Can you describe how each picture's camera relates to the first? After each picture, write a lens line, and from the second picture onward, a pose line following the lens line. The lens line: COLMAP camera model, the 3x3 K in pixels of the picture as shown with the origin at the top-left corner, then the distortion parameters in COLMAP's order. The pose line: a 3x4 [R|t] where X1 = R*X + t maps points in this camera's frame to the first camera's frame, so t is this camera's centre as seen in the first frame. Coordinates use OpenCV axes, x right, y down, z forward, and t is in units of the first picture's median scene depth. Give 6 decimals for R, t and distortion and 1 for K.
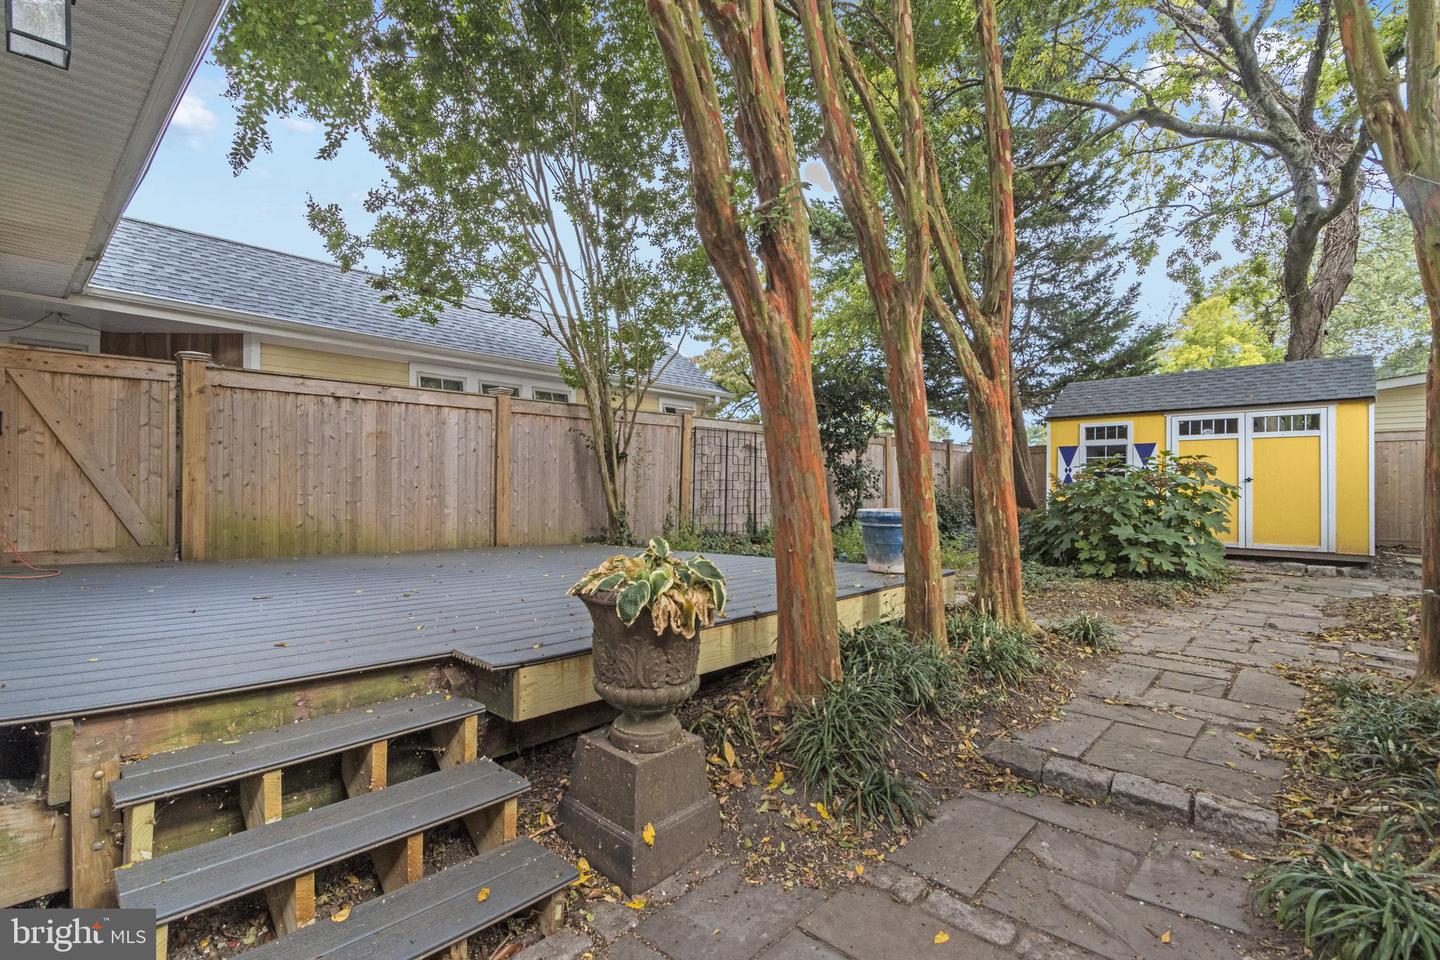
lens RADIAL K [[658.2, 0, 710.3], [0, 658.2, 467.2], [0, 0, 1]] dist [0.012858, -0.000700]
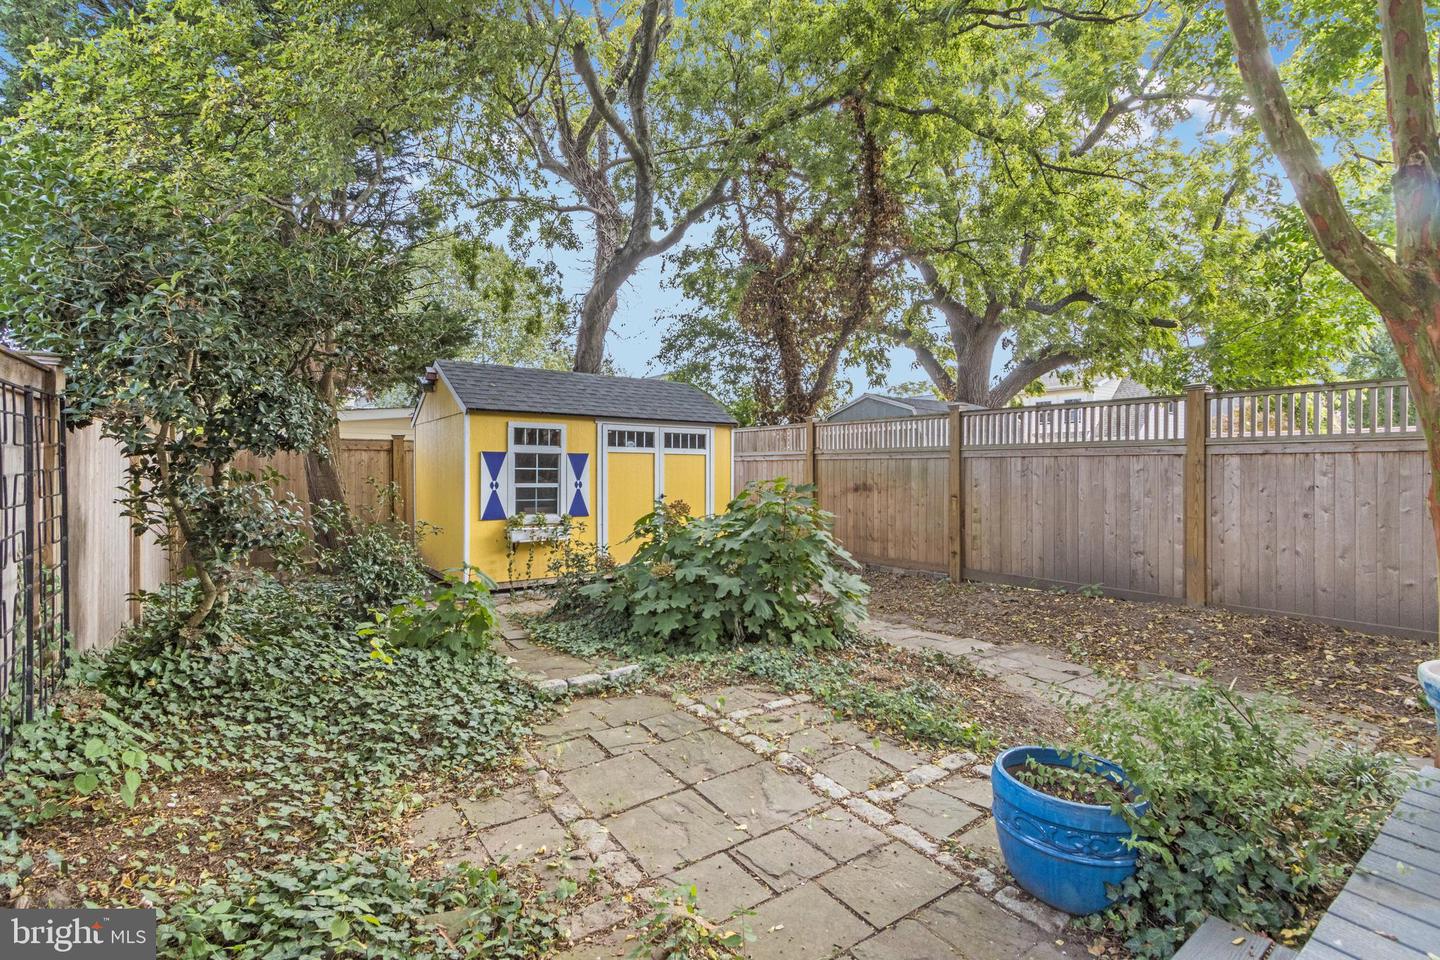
lens RADIAL K [[658.2, 0, 710.3], [0, 658.2, 467.2], [0, 0, 1]] dist [0.012858, -0.000700]
pose [[0.201066, 0.003078, 0.979573, -0.118085], [-0.030620, 0.999526, 0.003145, -0.028000], [-0.979099, -0.030627, 0.201065, 0.712270]]
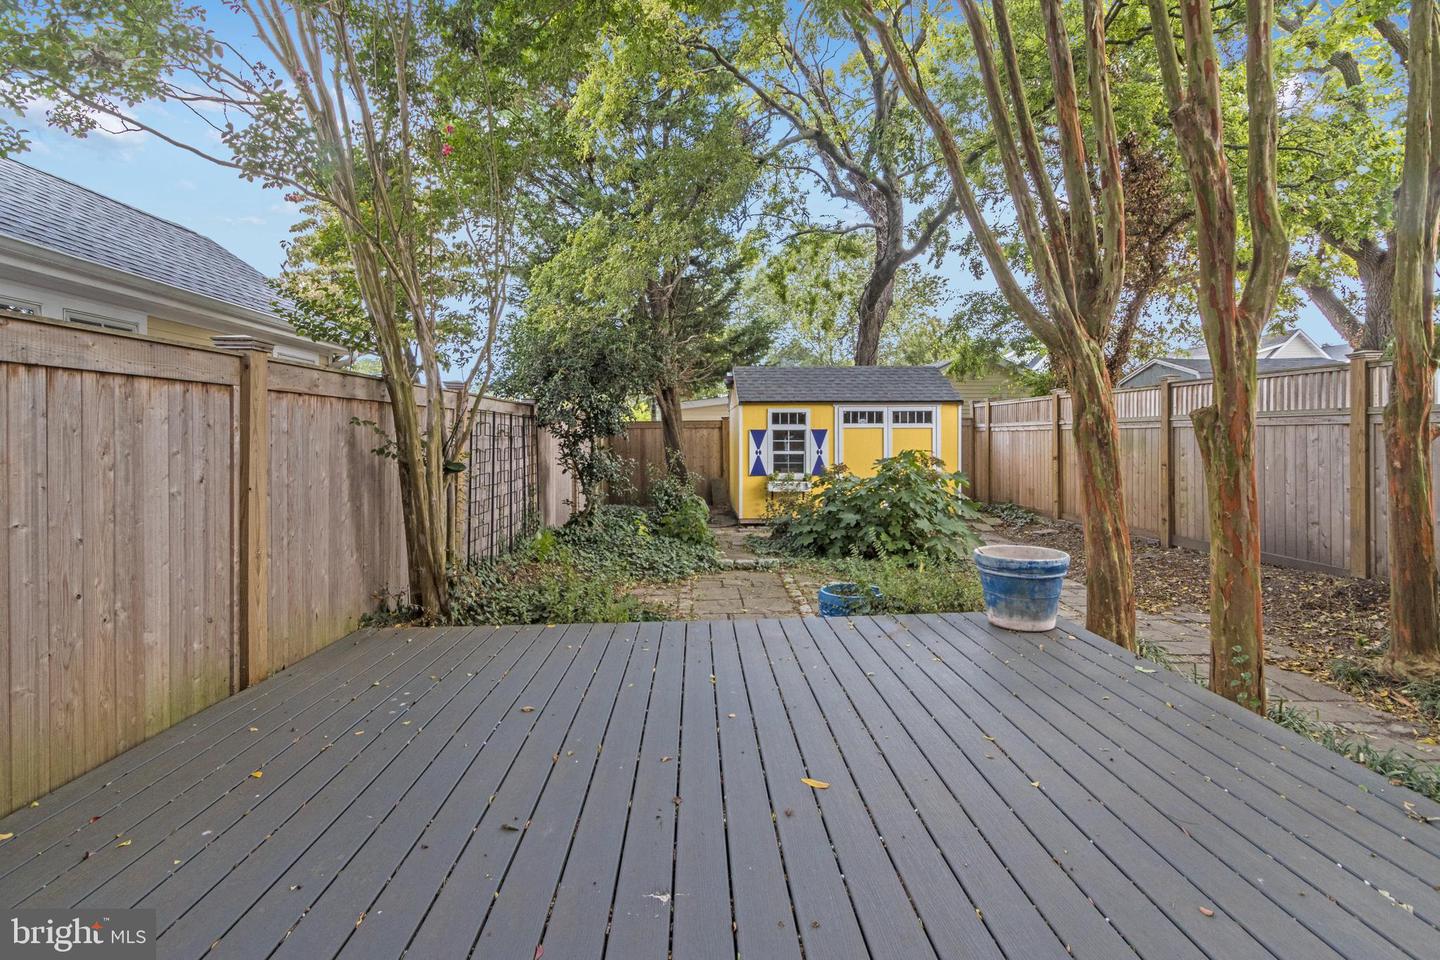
lens RADIAL K [[676.1, 0, 699.3], [0, 676.1, 435.9], [0, 0, 1]] dist [-0.004173, -0.000554]
pose [[0.723078, -0.004236, 0.690754, -0.301404], [-0.012446, 0.999739, 0.019159, -0.046997], [-0.690655, -0.022451, 0.722836, 0.326794]]
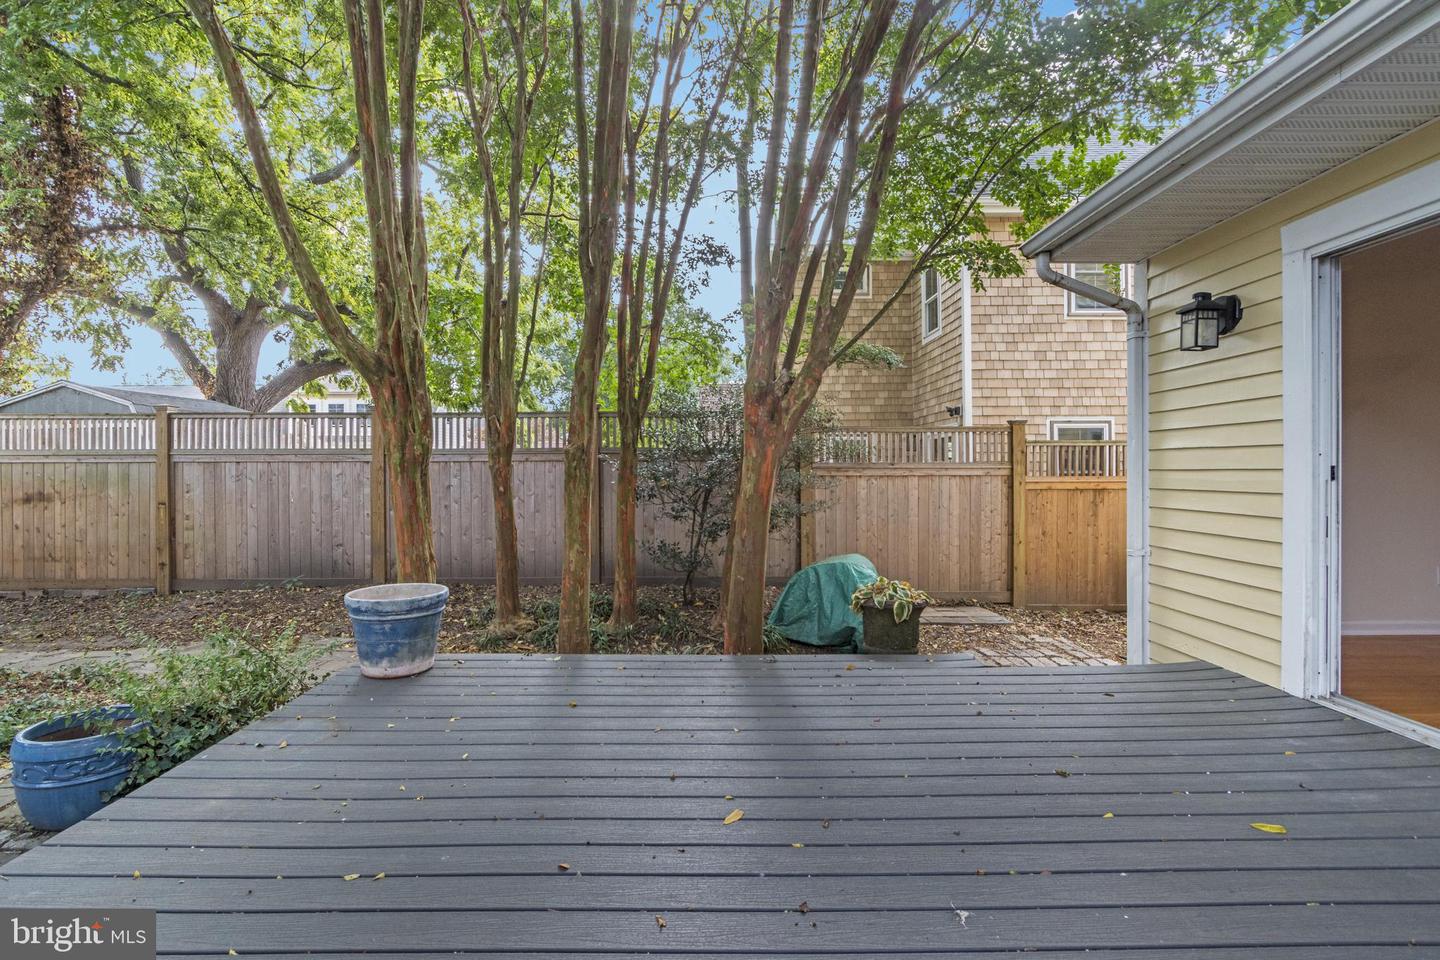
lens RADIAL K [[671.2, 0, 706.6], [0, 671.2, 474.8], [0, 0, 1]] dist [-0.001684, -0.000798]
pose [[-0.675461, -0.002043, 0.737393, -0.269785], [-0.018329, 0.999734, -0.014019, -0.033391], [-0.737168, -0.022985, -0.675319, 0.631019]]
